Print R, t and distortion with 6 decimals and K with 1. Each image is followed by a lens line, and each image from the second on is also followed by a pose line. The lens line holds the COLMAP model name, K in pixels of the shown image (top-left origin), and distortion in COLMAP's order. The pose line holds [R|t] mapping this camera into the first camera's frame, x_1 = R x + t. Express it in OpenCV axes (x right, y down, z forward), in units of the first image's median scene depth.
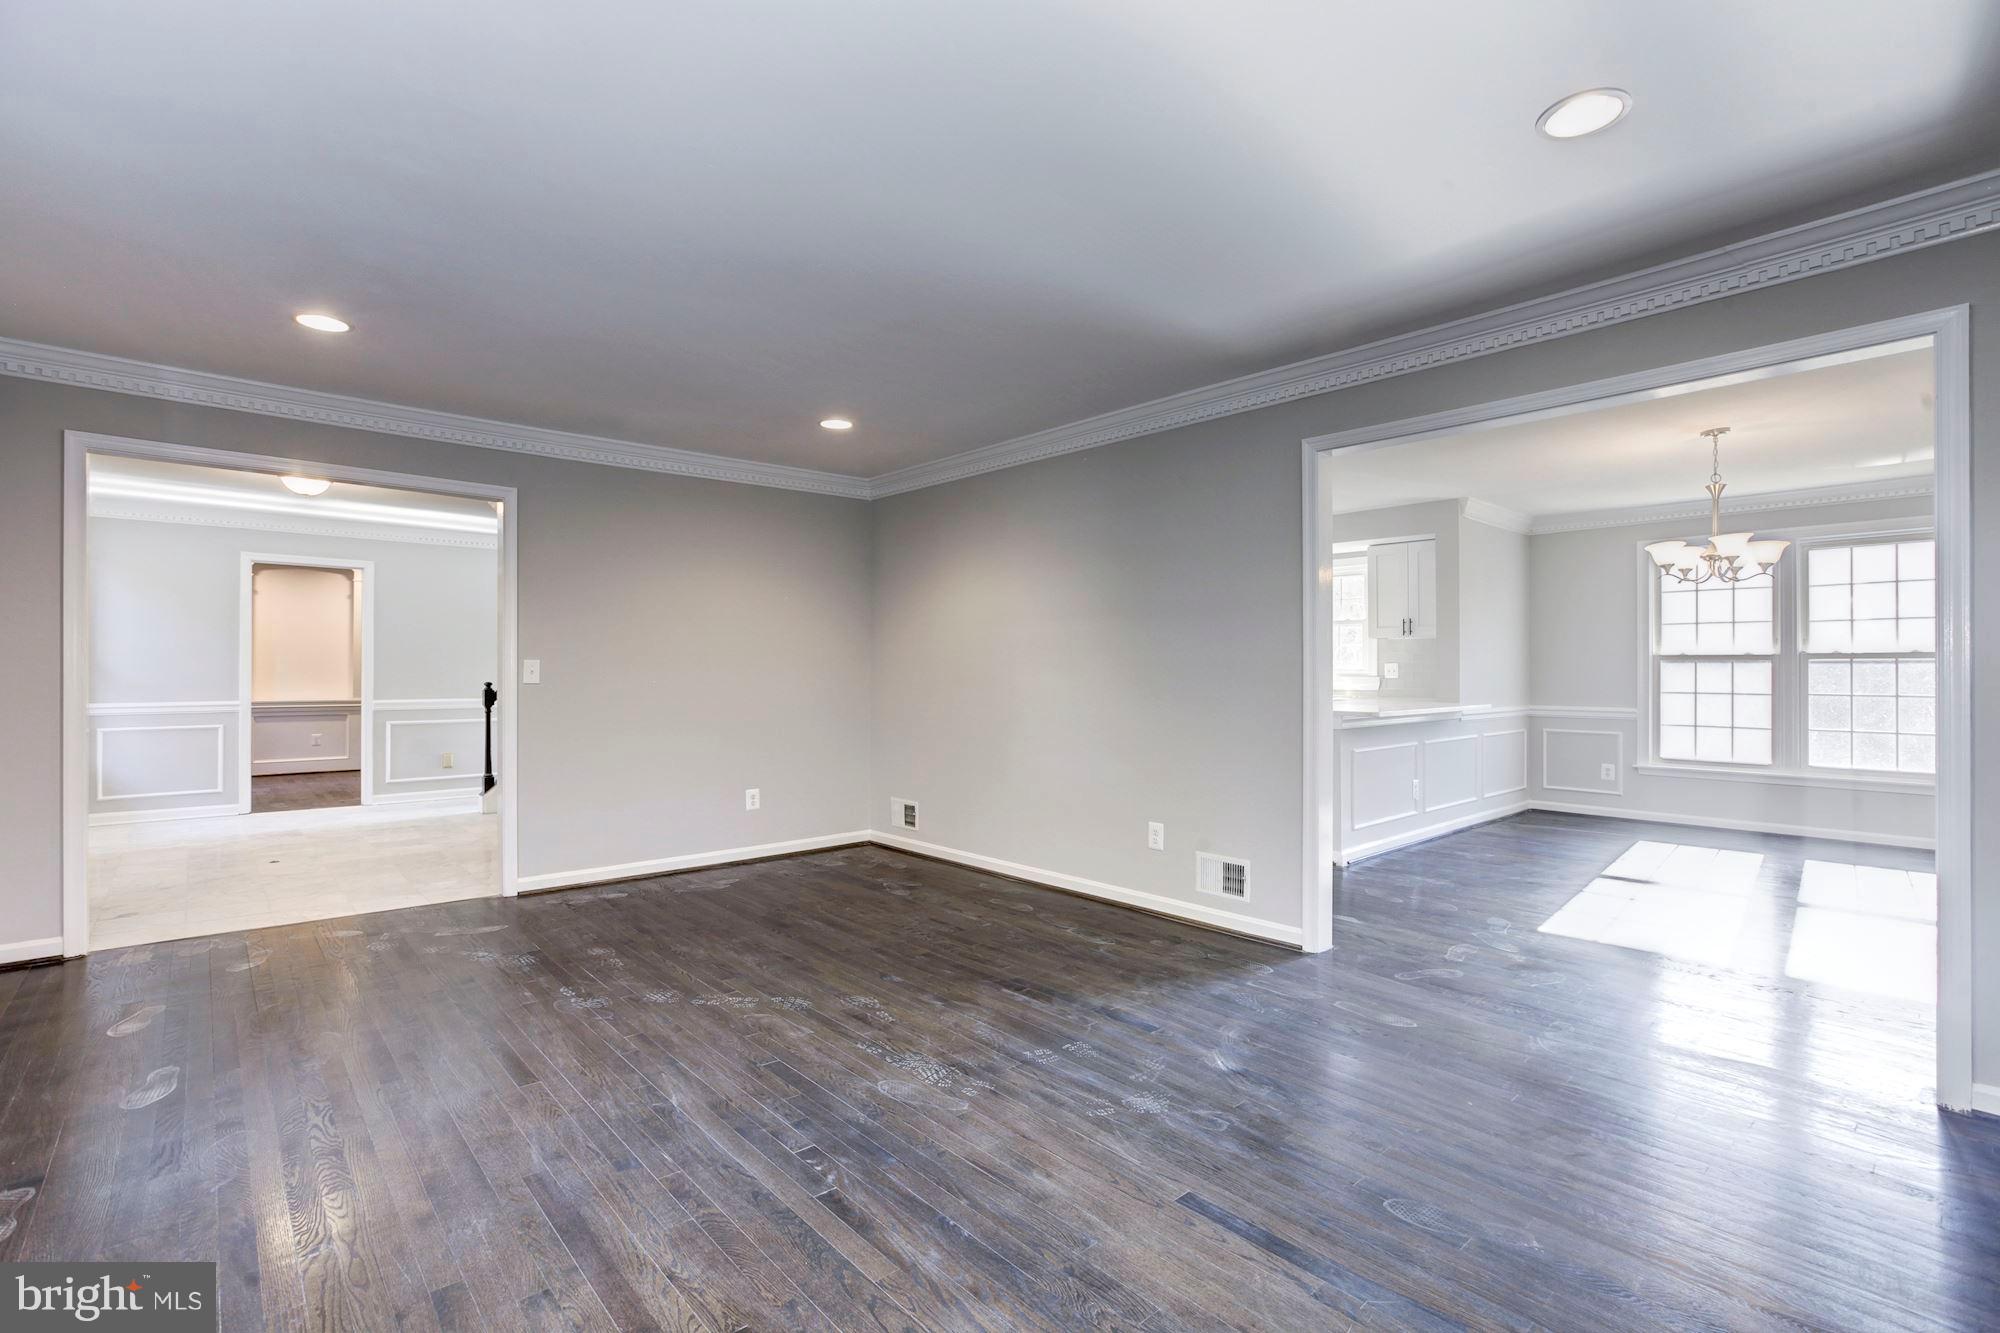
lens RADIAL K [[942.5, 0, 1009.2], [0, 942.5, 674.8], [0, 0, 1]] dist [-0.040028, 0.019928]
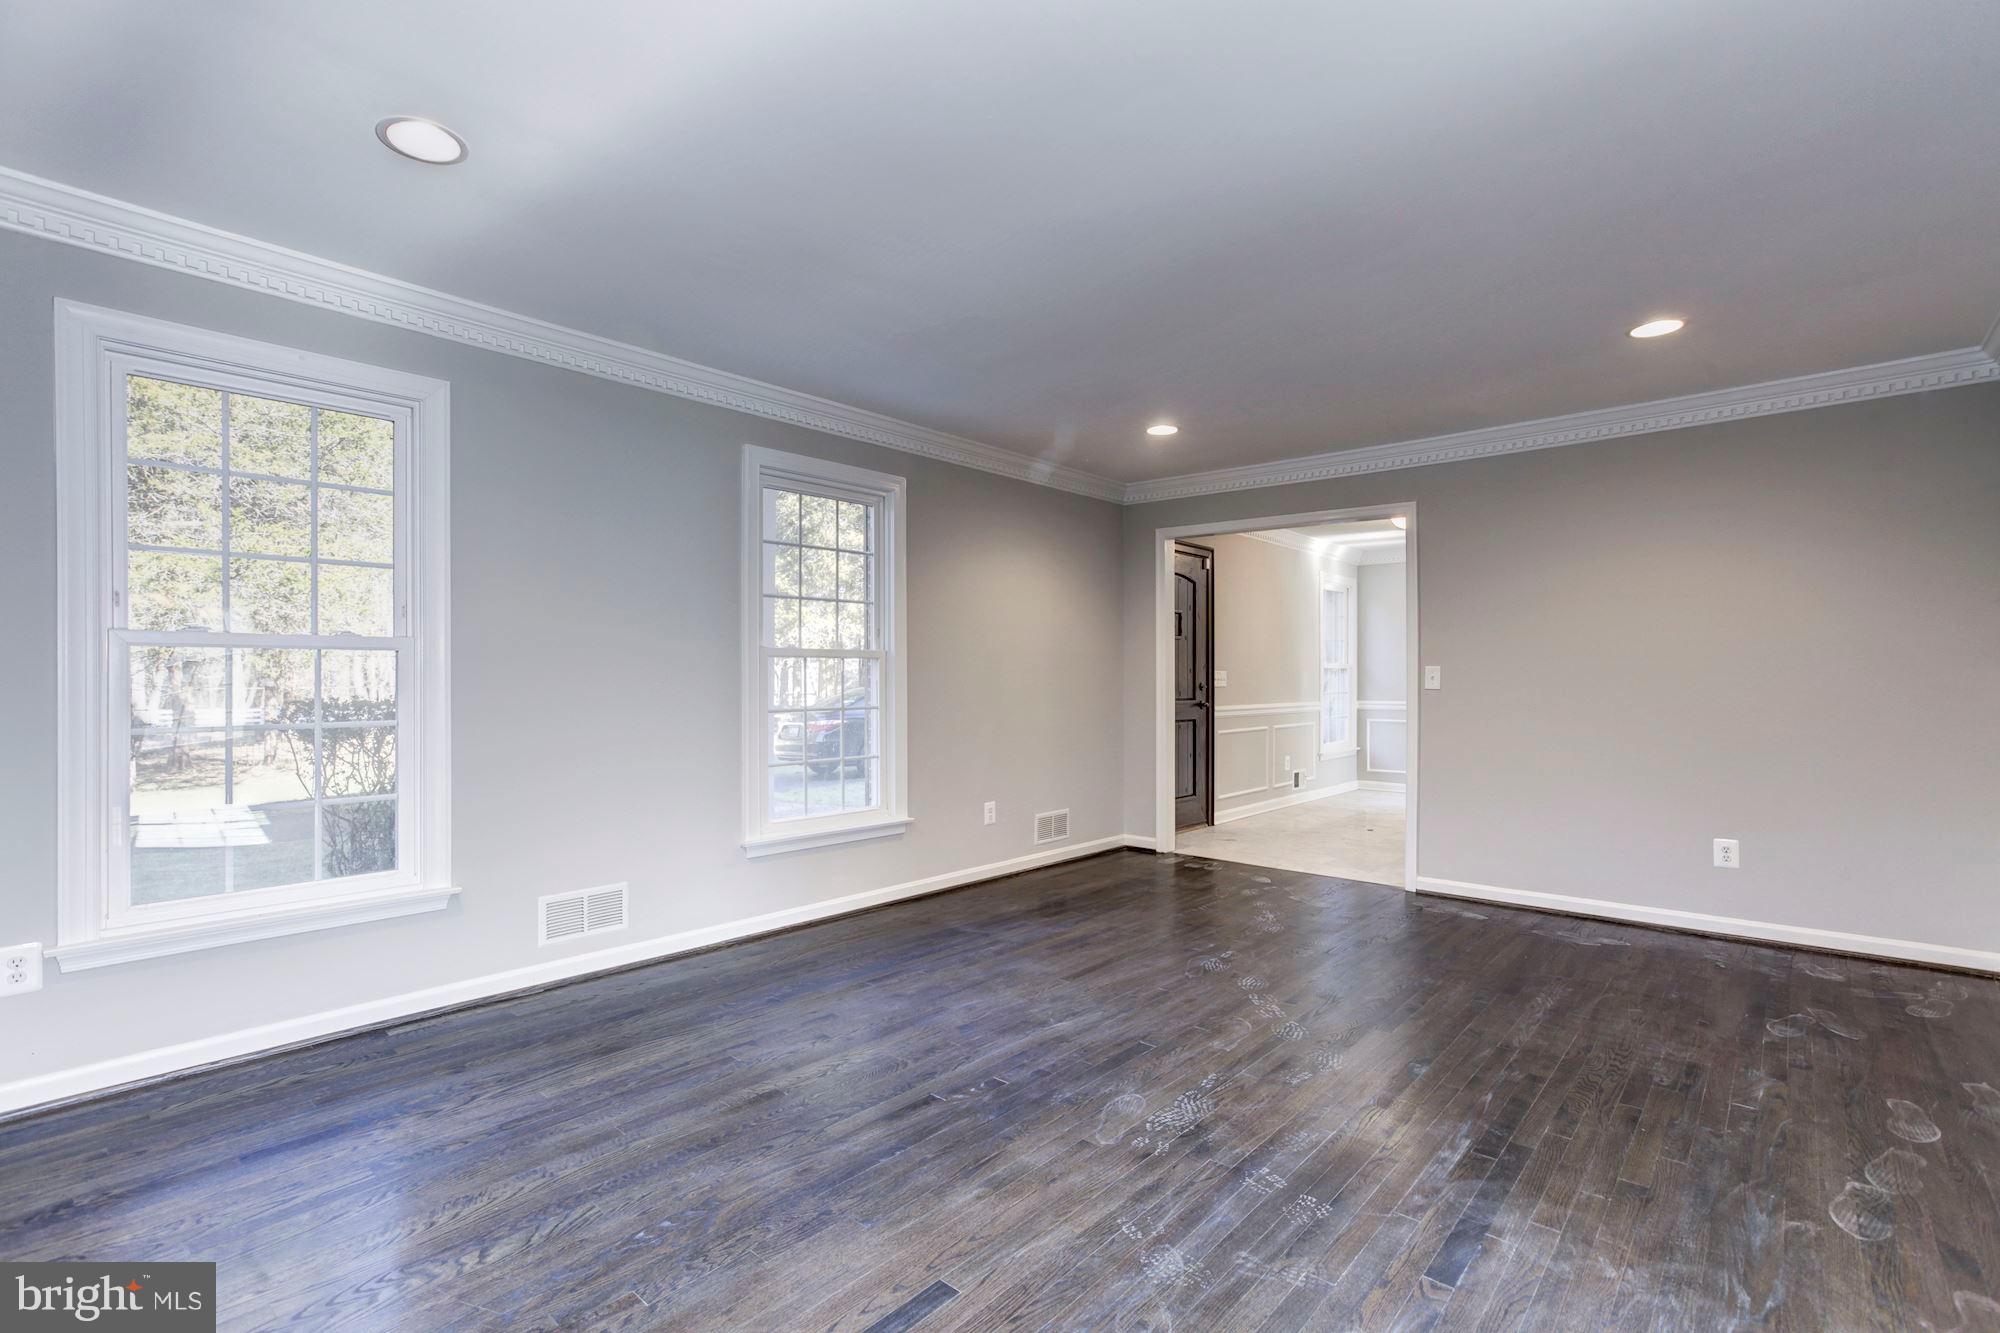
lens RADIAL K [[942.5, 0, 1009.2], [0, 942.5, 674.8], [0, 0, 1]] dist [-0.040028, 0.019928]
pose [[0.083910, -0.002643, -0.996470, 0.788613], [-0.004935, 0.999983, -0.003067, -0.005448], [0.996461, 0.005175, 0.083896, 0.732737]]
